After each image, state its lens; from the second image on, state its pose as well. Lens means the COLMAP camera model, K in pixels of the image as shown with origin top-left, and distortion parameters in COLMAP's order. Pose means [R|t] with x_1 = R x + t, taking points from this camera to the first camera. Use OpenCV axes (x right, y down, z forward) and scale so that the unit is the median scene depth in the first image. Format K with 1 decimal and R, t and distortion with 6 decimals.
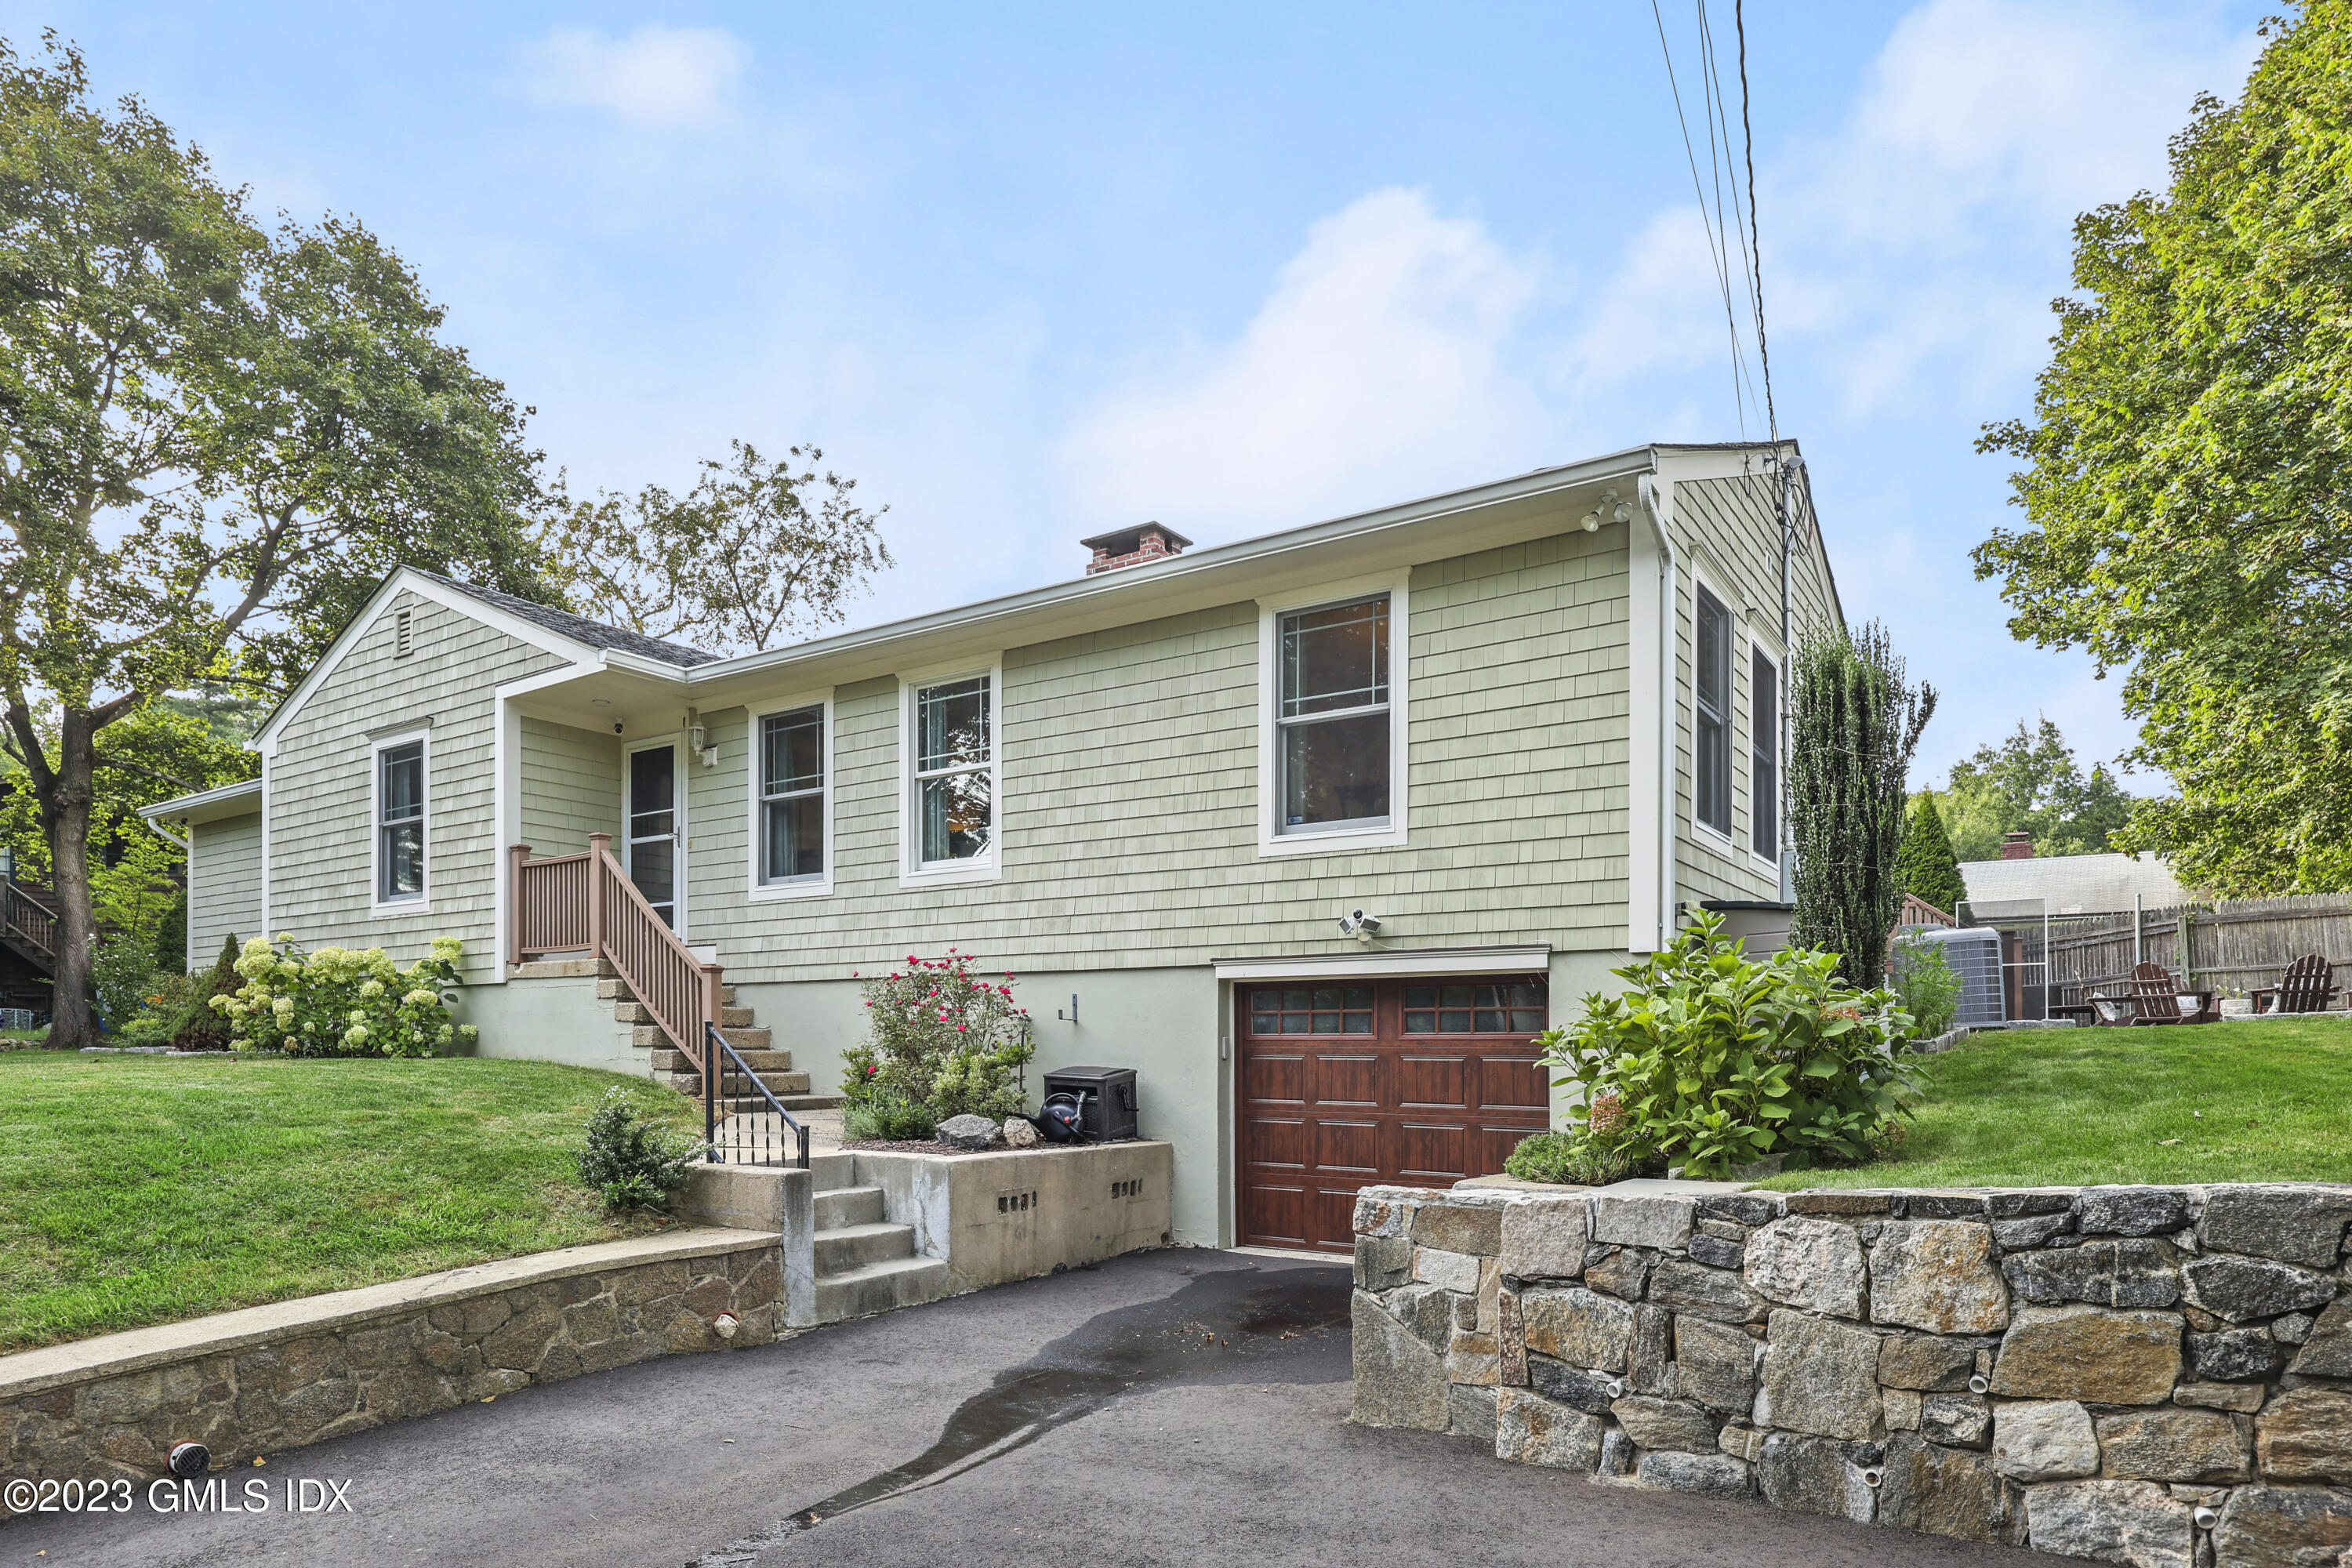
lens RADIAL K [[1354.0, 0, 1169.3], [0, 1354.0, 789.7], [0, 0, 1]] dist [0.000485, 0.000453]
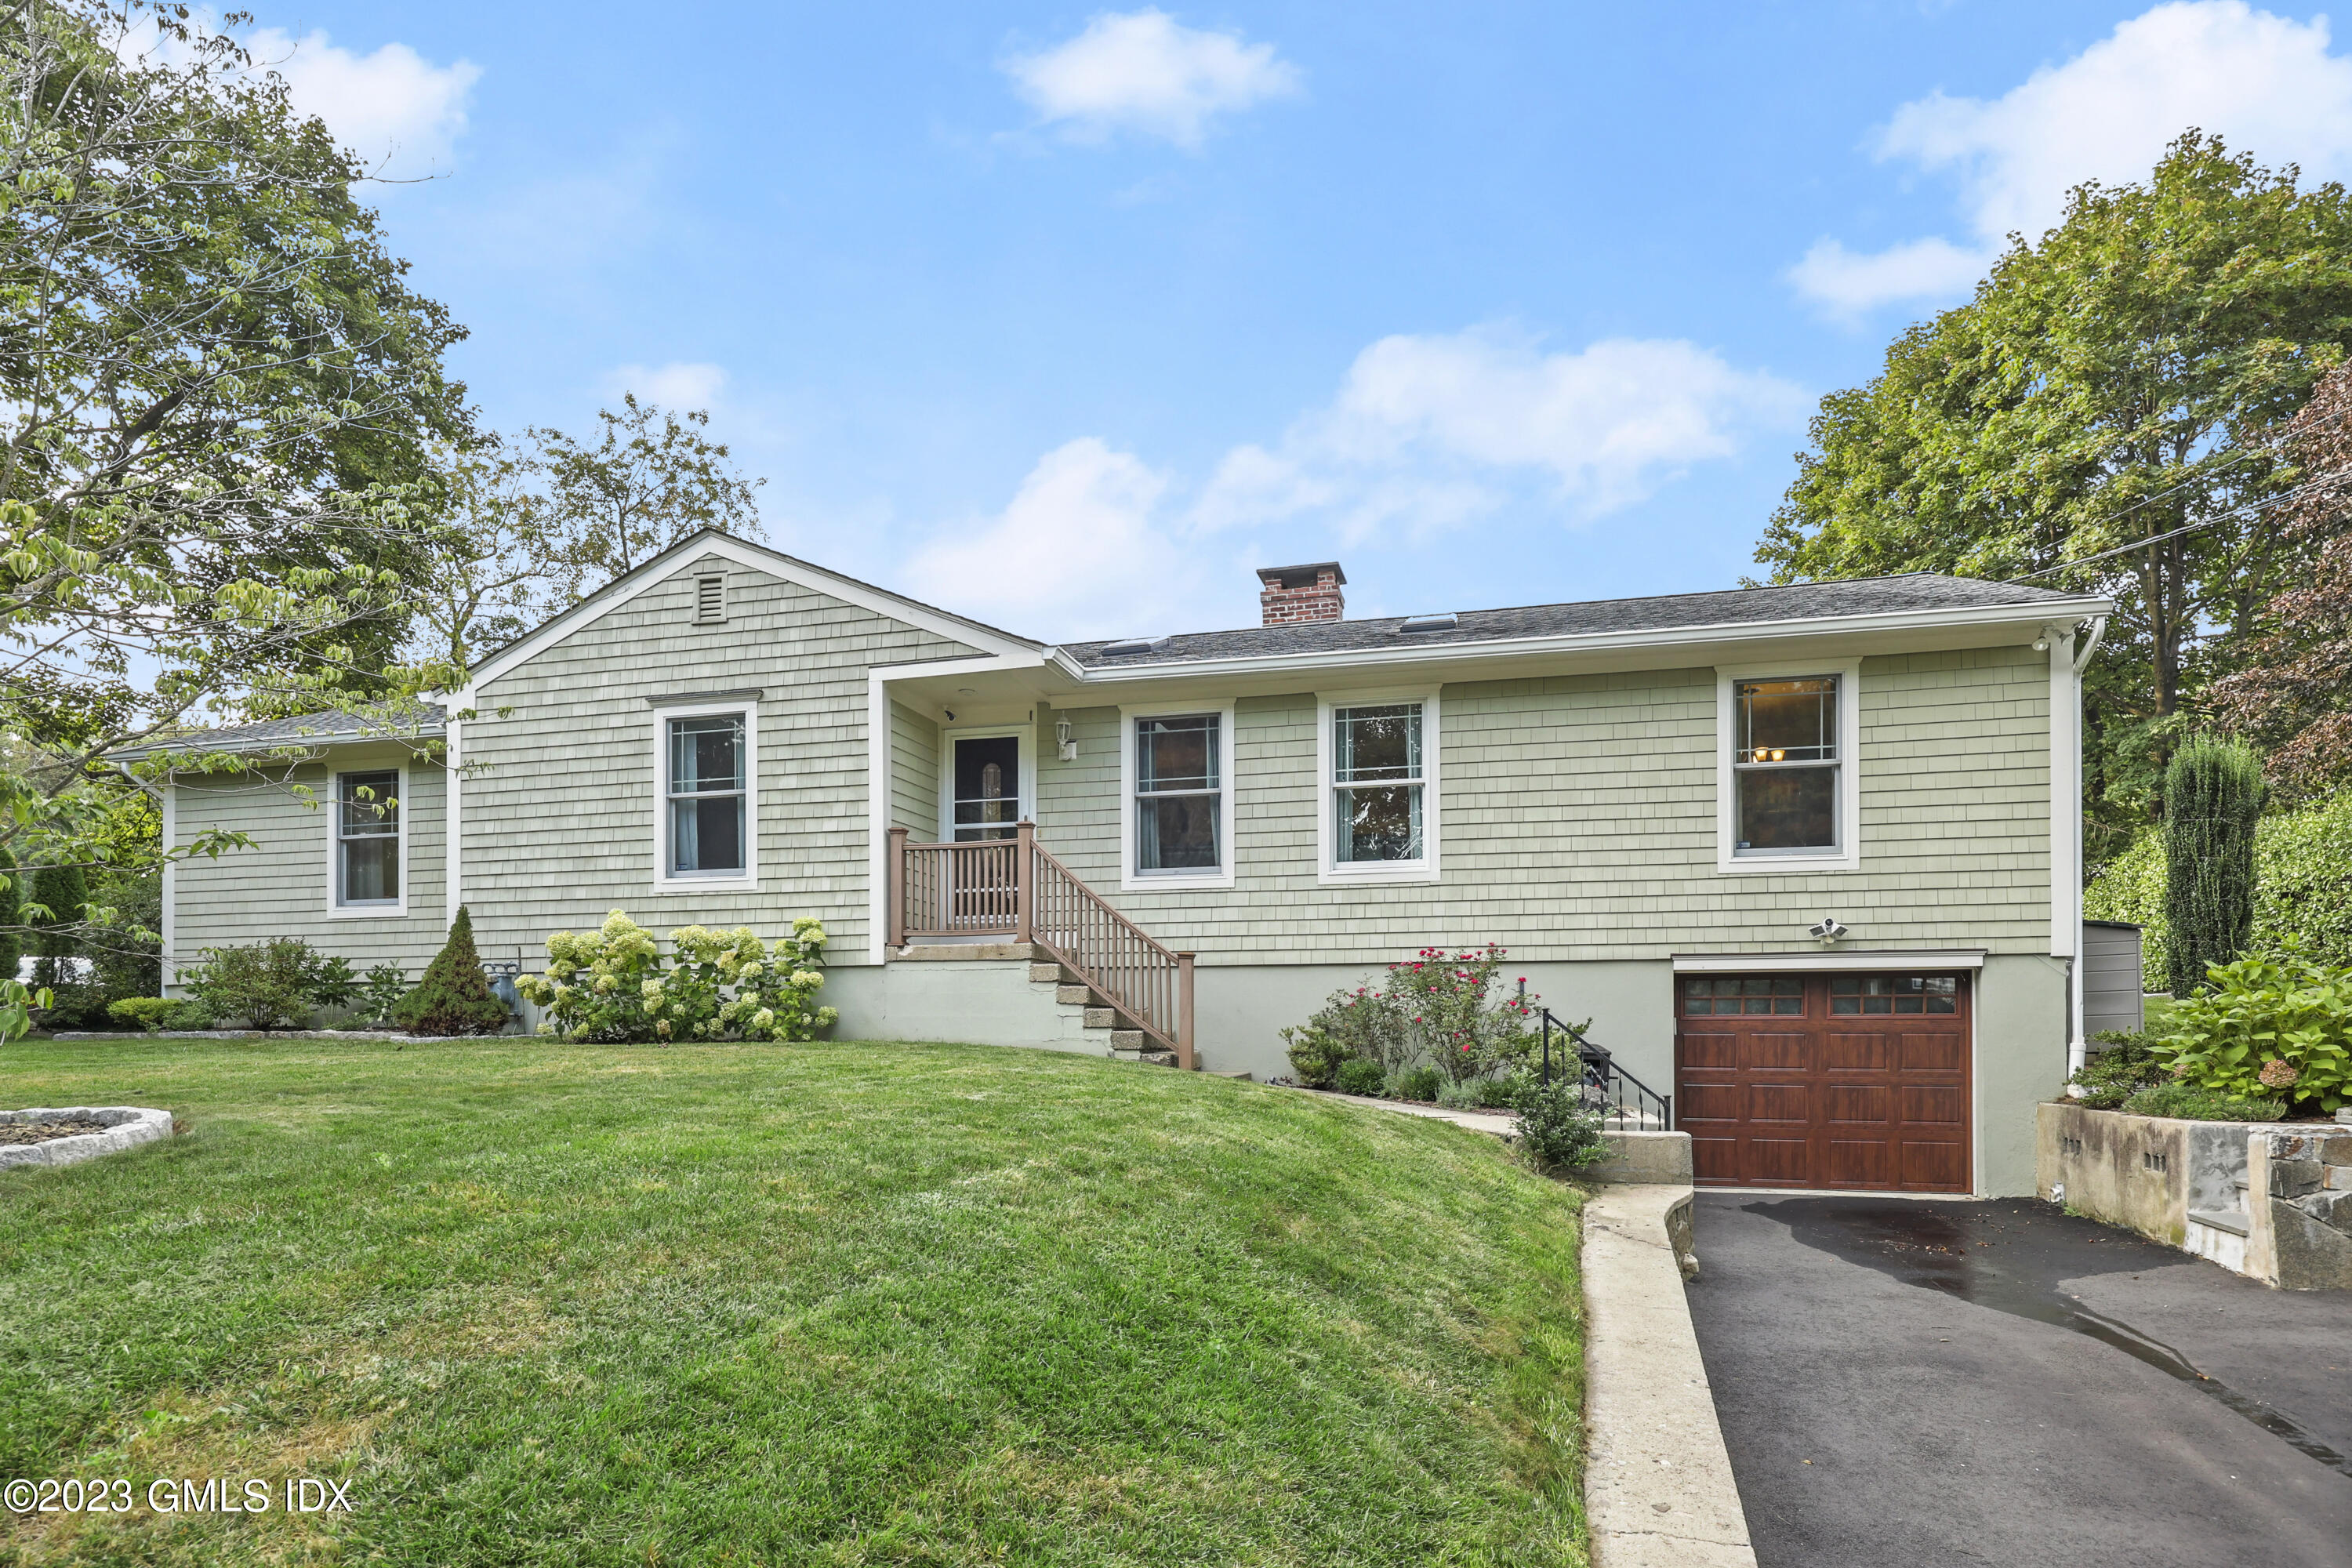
lens RADIAL K [[1262.0, 0, 1180.9], [0, 1262.0, 761.6], [0, 0, 1]] dist [0.000934, 0.000050]
pose [[0.943376, 0.061216, 0.326028, -0.739316], [-0.057045, 0.998121, -0.022350, 0.000954], [-0.326784, 0.002486, 0.945096, 0.055842]]
